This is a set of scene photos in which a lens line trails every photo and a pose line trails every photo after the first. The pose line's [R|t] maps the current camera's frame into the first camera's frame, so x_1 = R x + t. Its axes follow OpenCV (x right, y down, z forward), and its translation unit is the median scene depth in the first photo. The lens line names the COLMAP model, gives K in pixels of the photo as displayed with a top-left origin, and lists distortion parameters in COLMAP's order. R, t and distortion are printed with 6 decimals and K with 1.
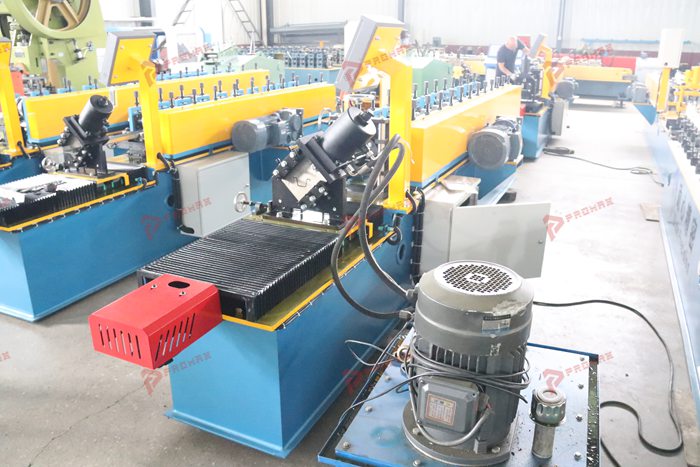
lens RADIAL K [[574.2, 0, 347.5], [0, 574.2, 232.8], [0, 0, 1]] dist [-0.051988, 0.015946]
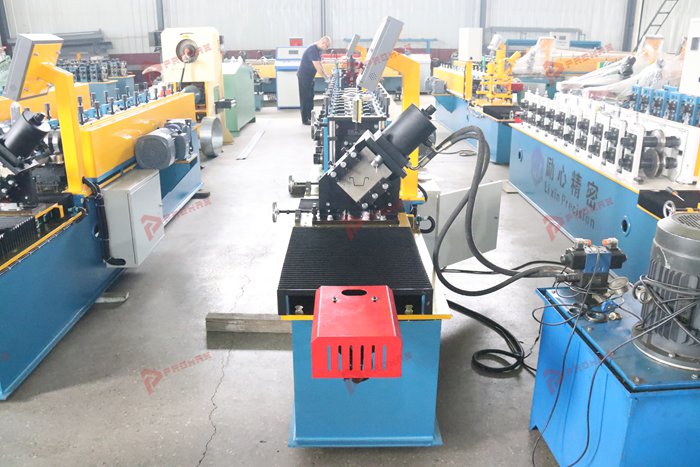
lens RADIAL K [[574.2, 0, 349.4], [0, 574.2, 233.2], [0, 0, 1]] dist [-0.051988, 0.015946]
pose [[0.900629, -0.141480, 0.410915, -0.324212], [0.147640, 0.988897, 0.016890, -0.011165], [-0.408743, 0.045456, 0.911517, 0.061522]]
